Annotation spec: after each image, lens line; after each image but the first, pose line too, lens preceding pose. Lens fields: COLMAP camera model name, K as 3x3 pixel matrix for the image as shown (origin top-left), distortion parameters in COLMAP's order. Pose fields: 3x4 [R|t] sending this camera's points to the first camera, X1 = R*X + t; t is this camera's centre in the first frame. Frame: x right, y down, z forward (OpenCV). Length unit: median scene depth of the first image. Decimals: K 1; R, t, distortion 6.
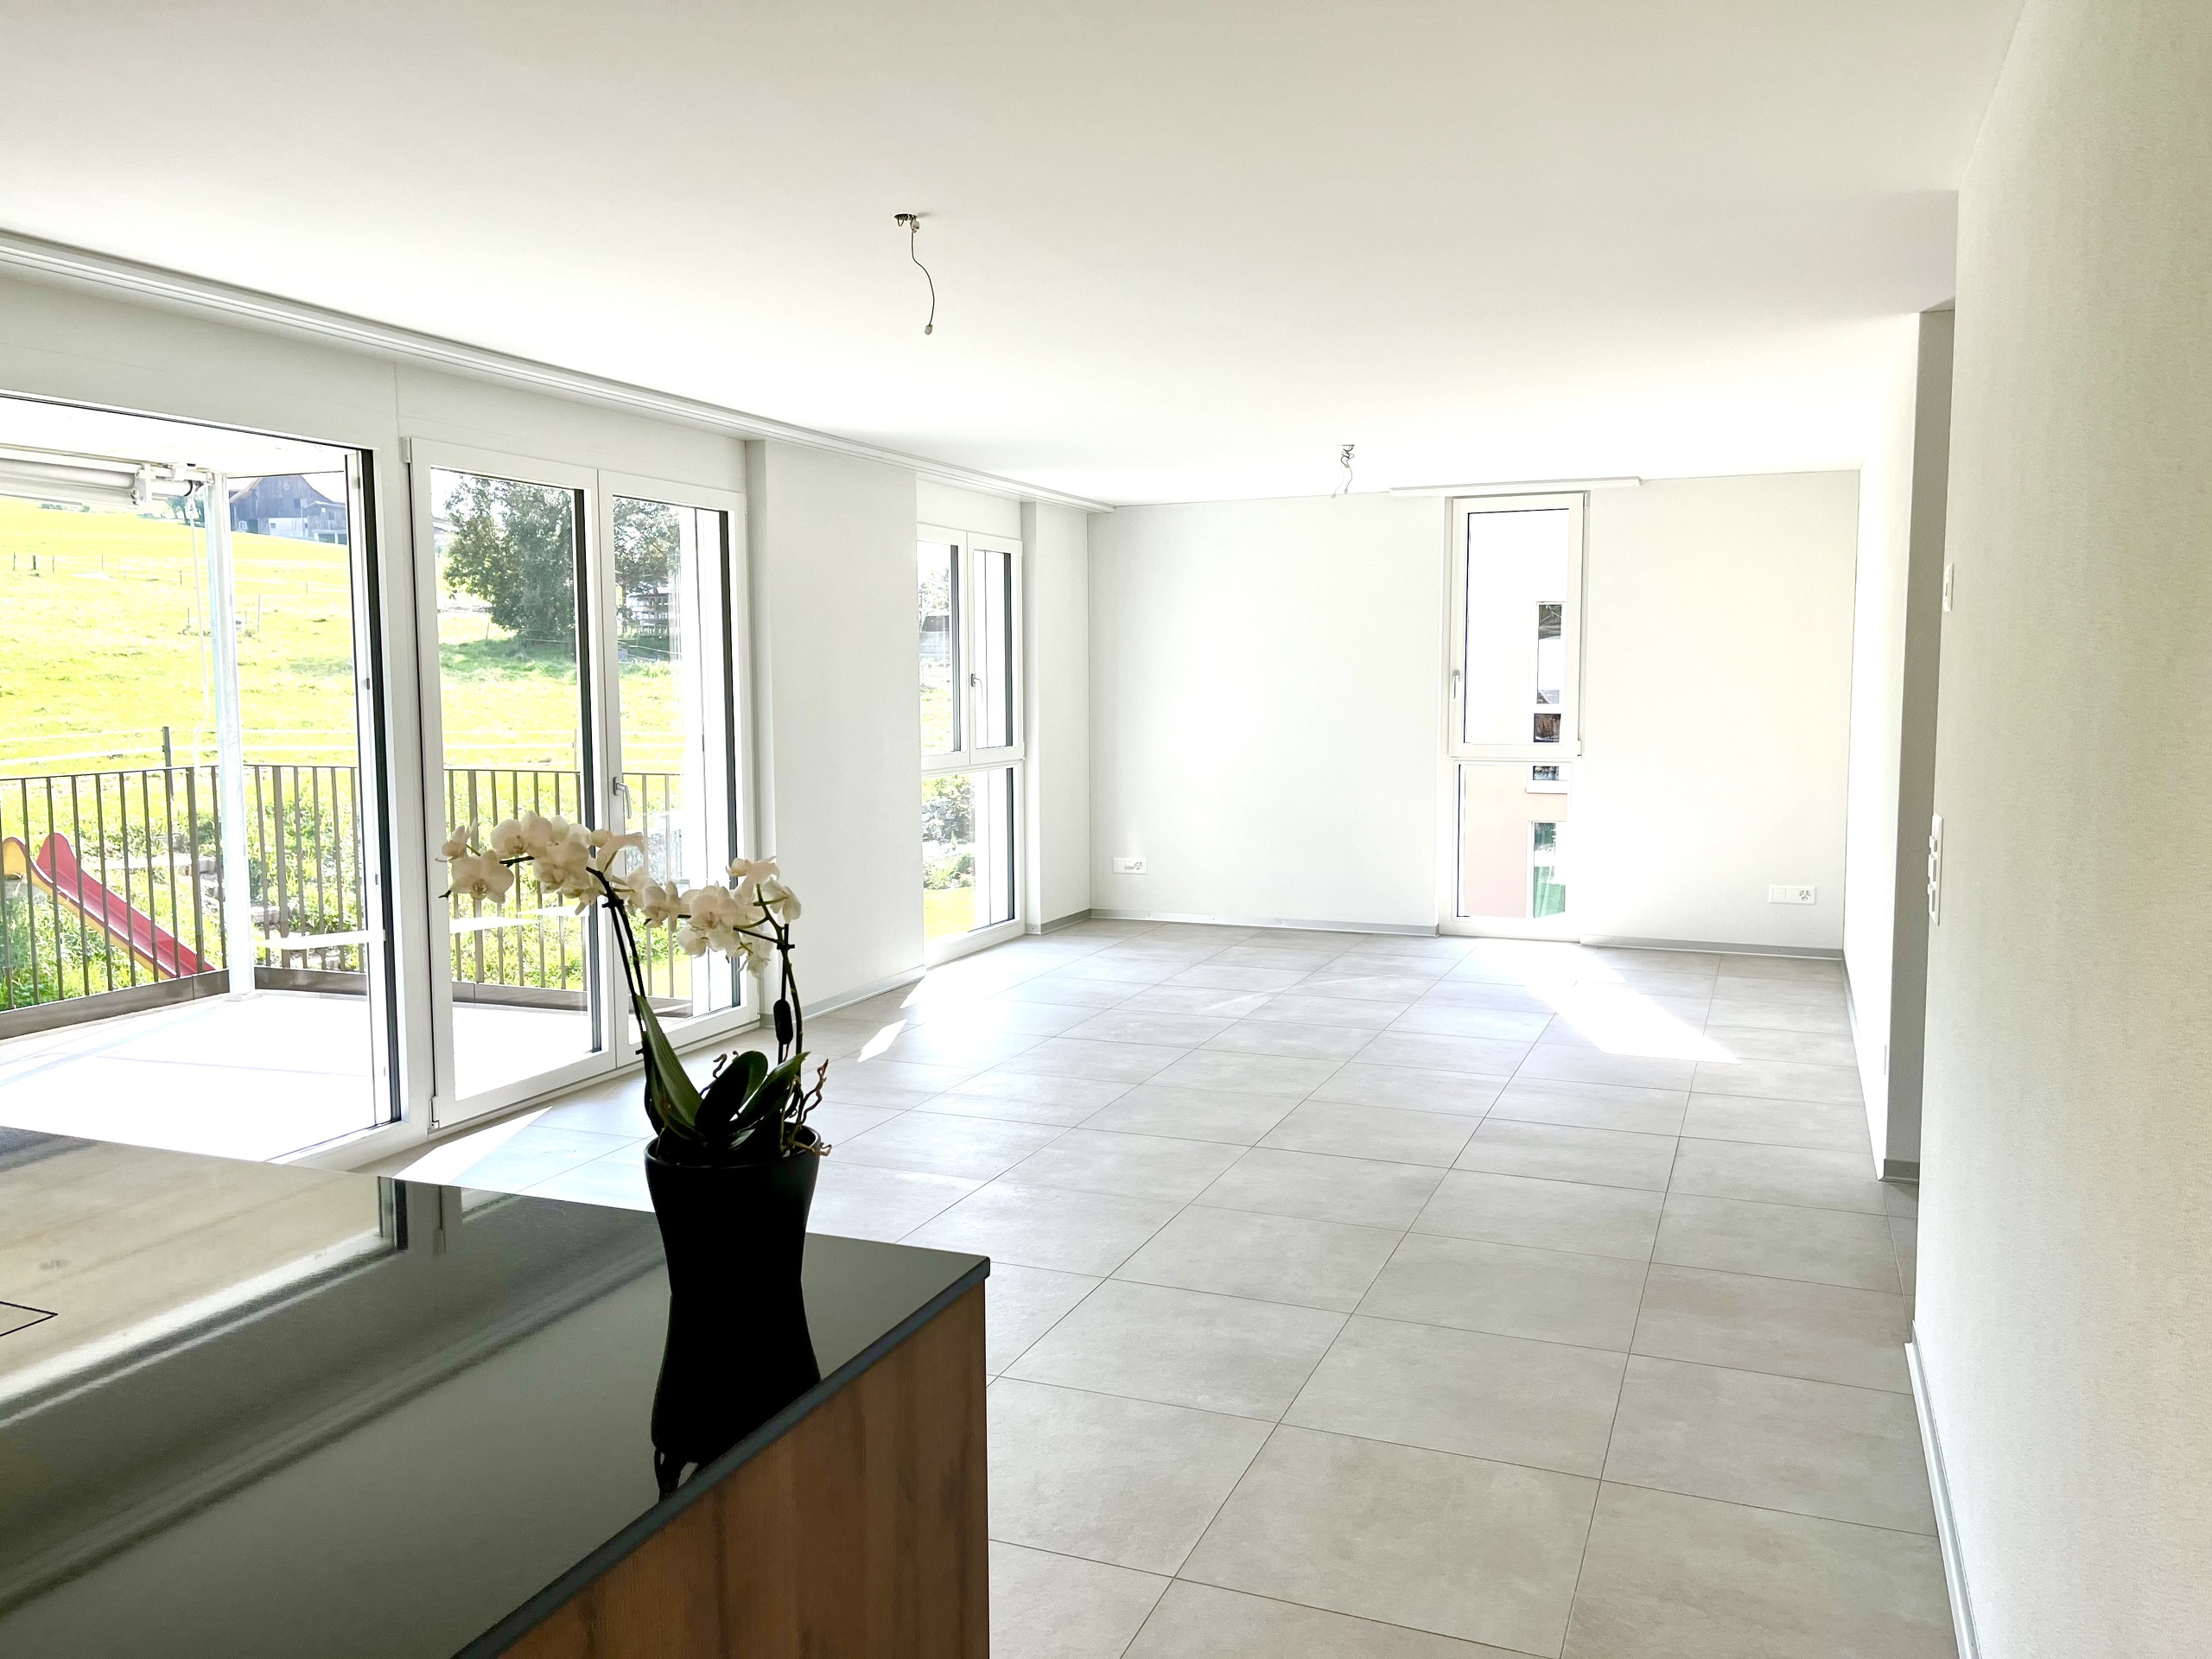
lens RADIAL K [[1671.3, 0, 1114.0], [0, 1671.3, 837.2], [0, 0, 1]] dist [0.004093, -0.002235]
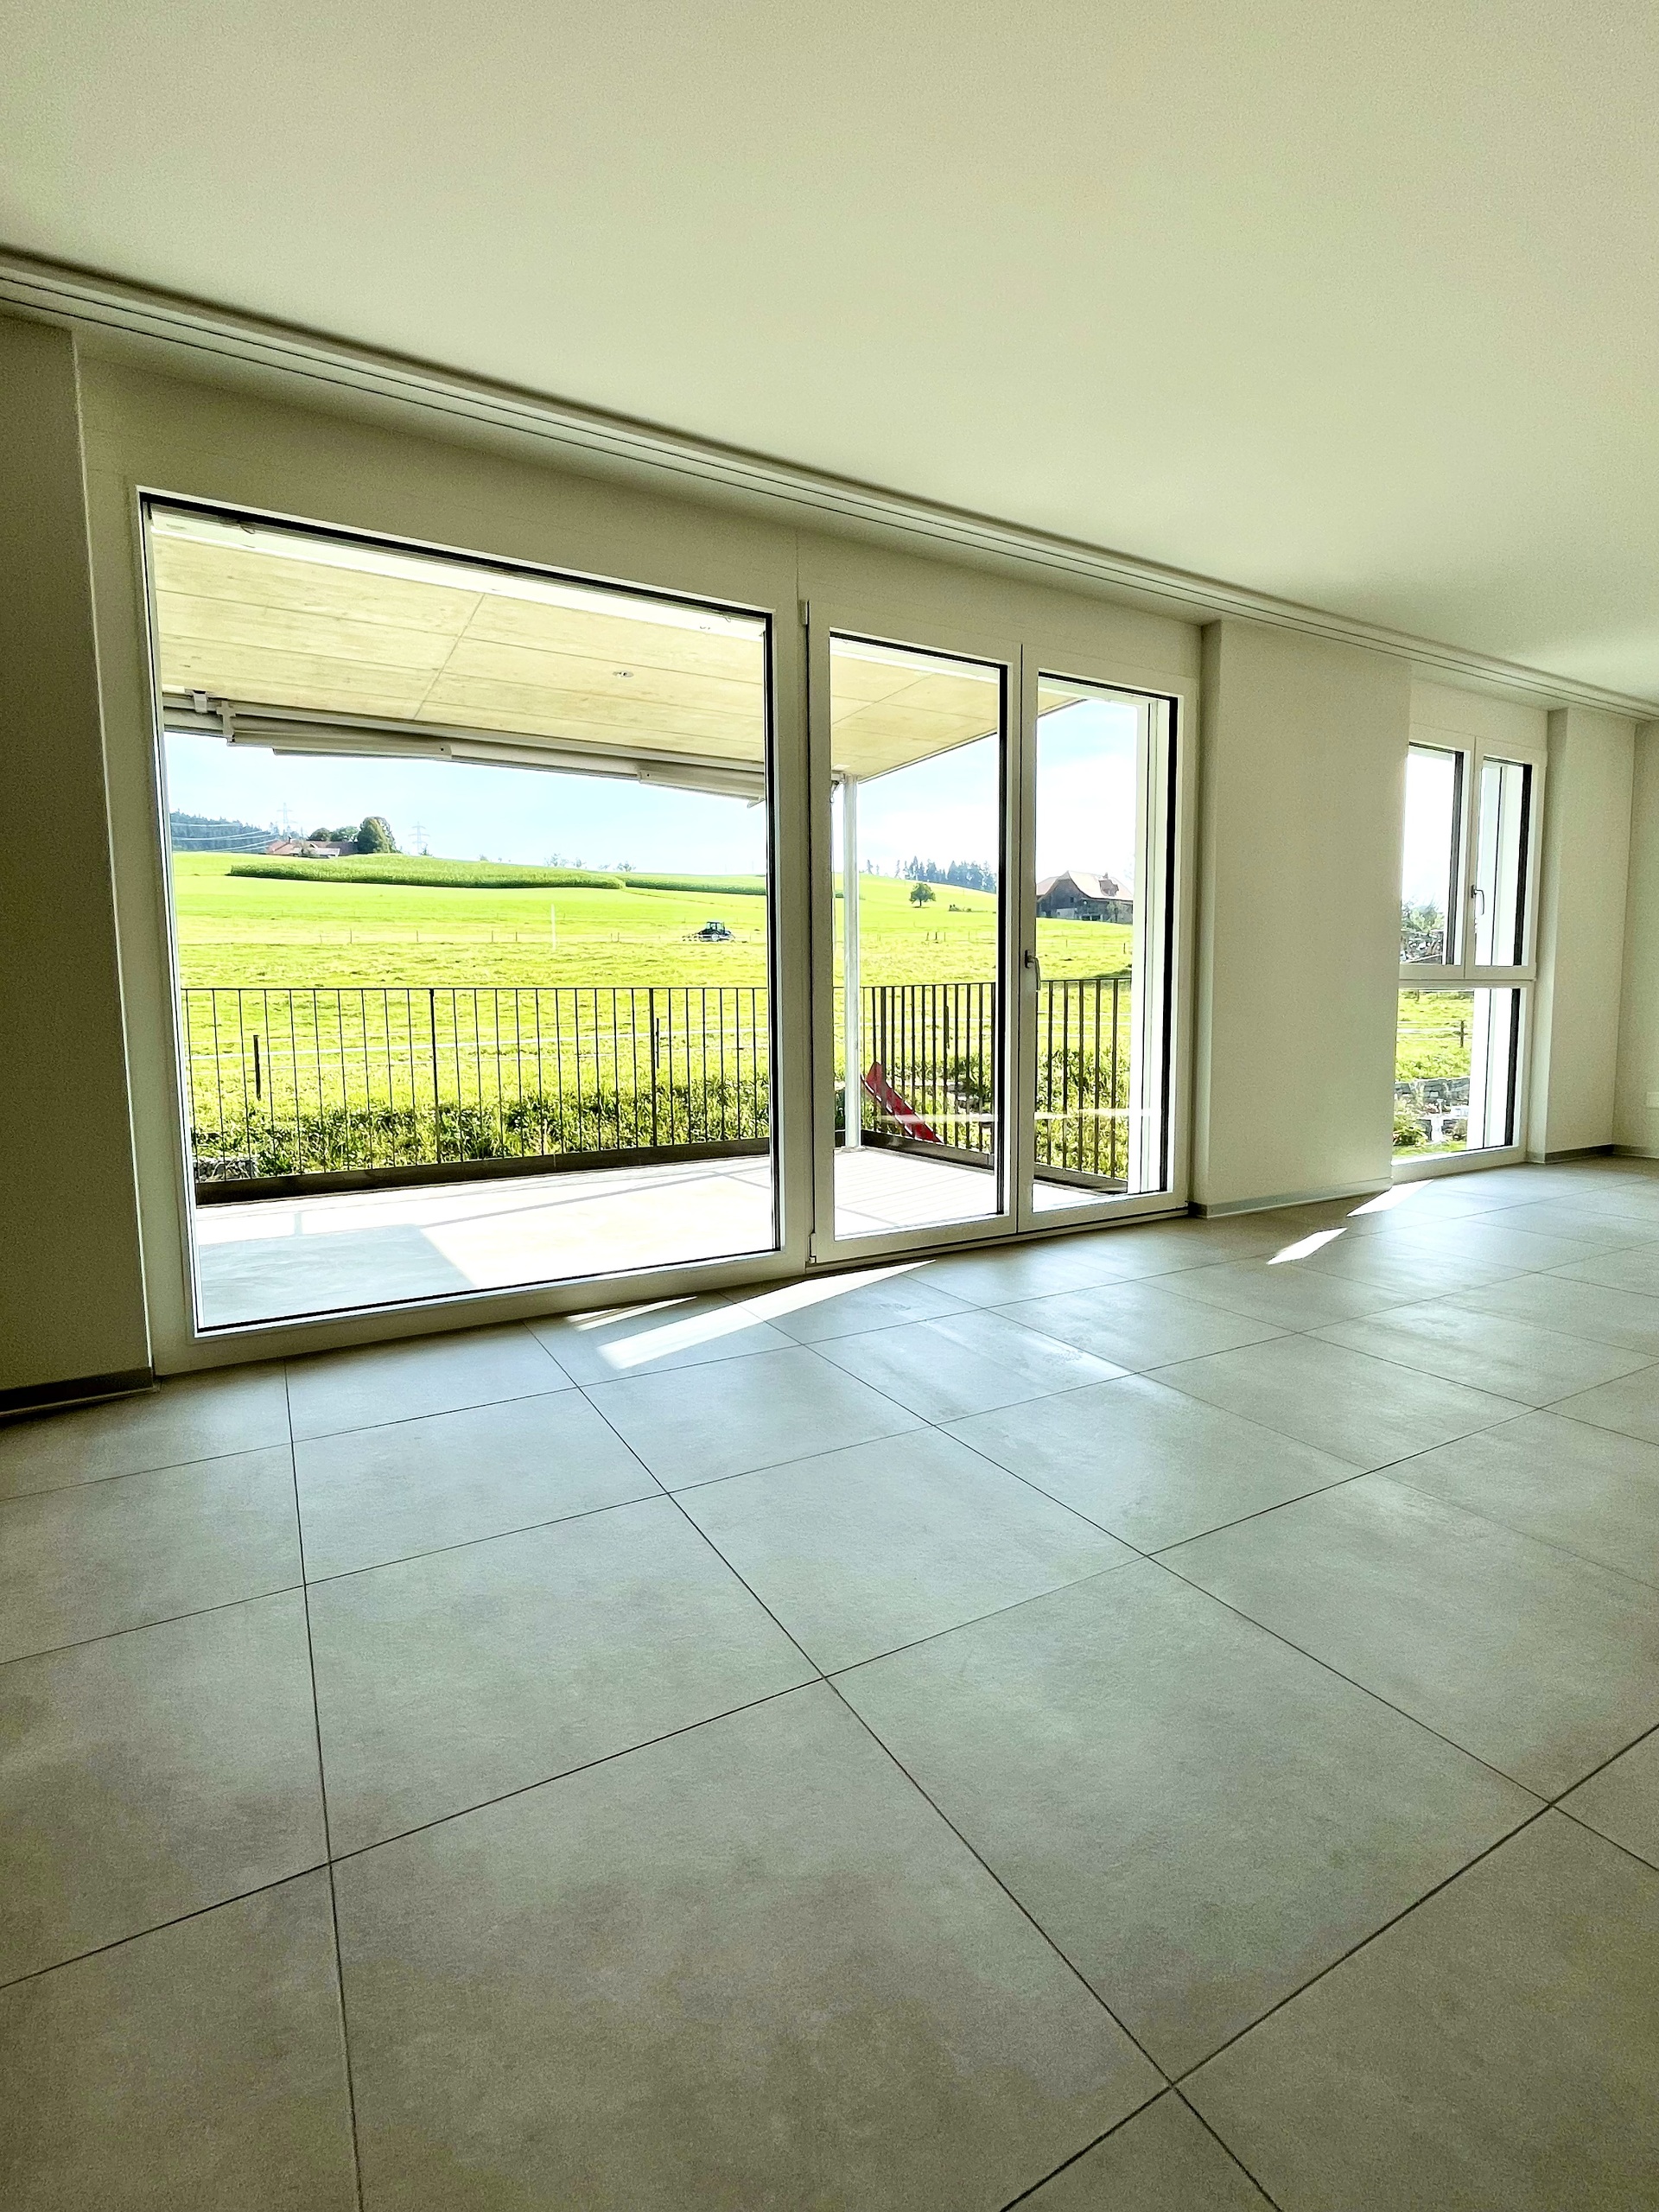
lens RADIAL K [[1017.3, 0, 829.6], [0, 1017.3, 1094.2], [0, 0, 1]] dist [-0.005588, 0.000988]
pose [[0.775165, 0.054136, -0.629435, 0.003178], [-0.055792, 0.998295, 0.017151, 0.034381], [0.629291, 0.021823, 0.776864, 0.313454]]
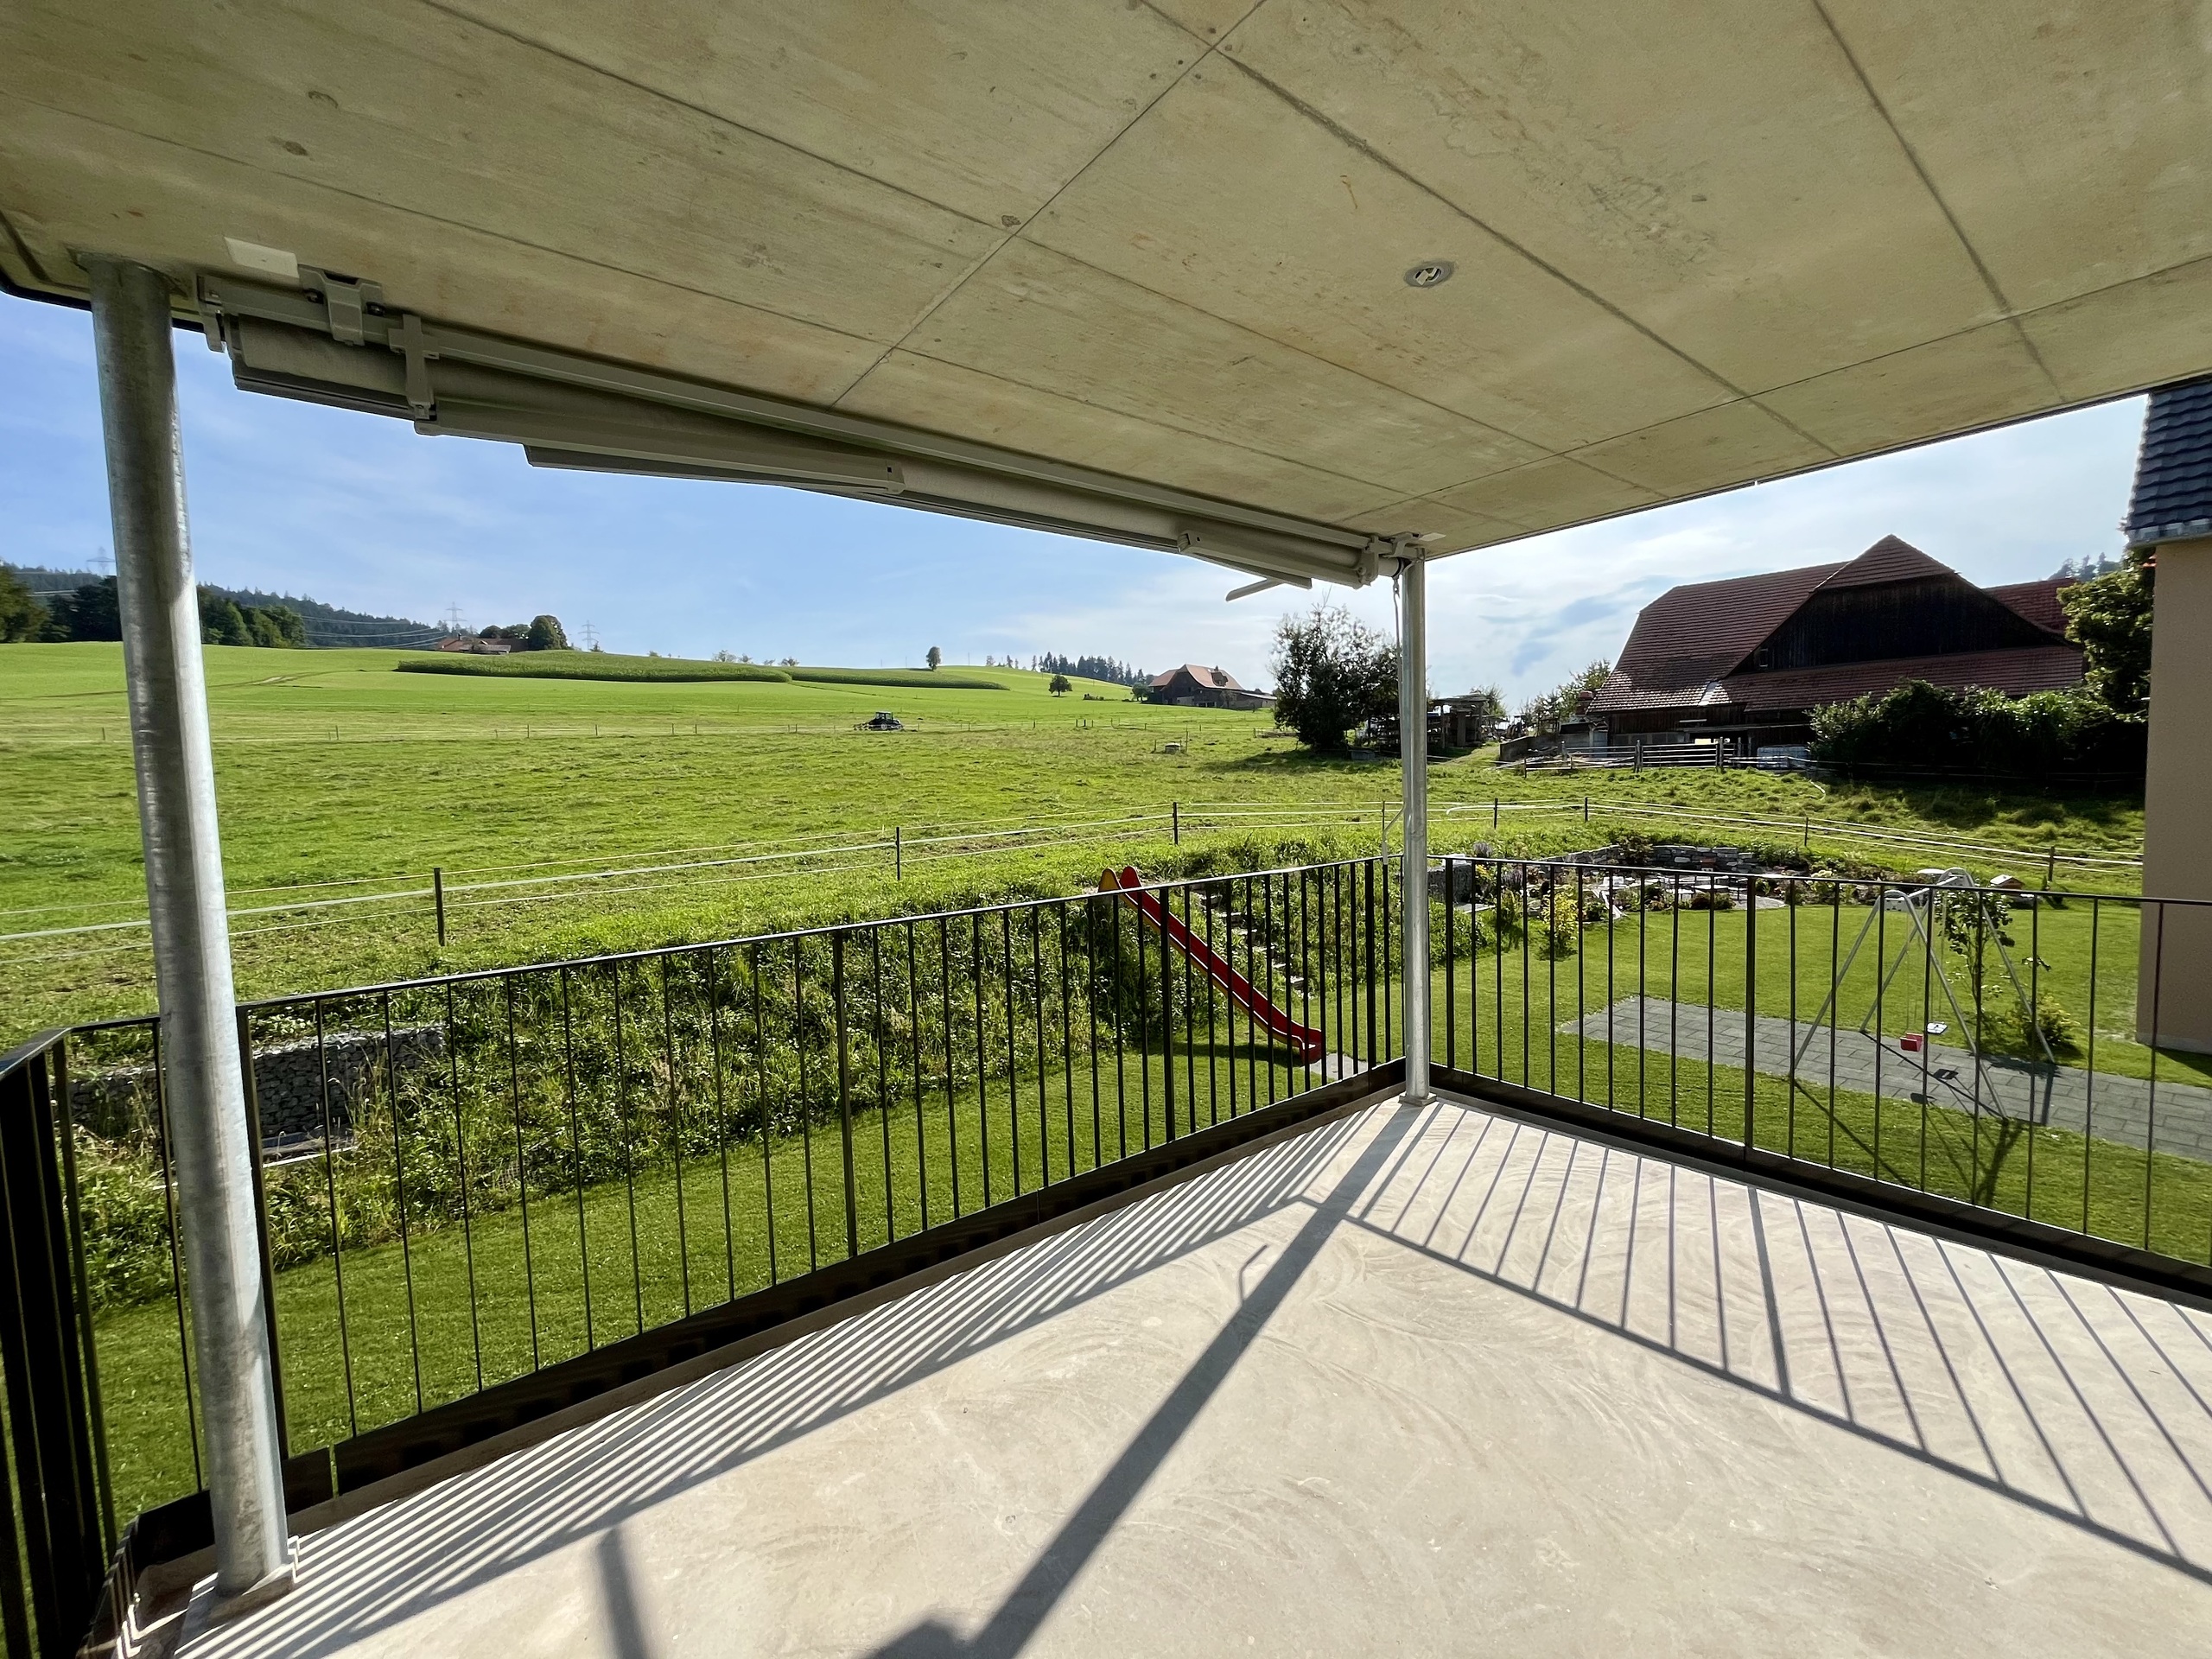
lens RADIAL K [[888.8, 0, 1092.4], [0, 888.8, 829.4], [0, 0, 1]] dist [-0.001344, -0.000113]
pose [[0.851072, 0.011793, -0.524917, -0.405260], [-0.026797, 0.999420, -0.020993, -0.042878], [0.524365, 0.031932, 0.850895, 0.455531]]
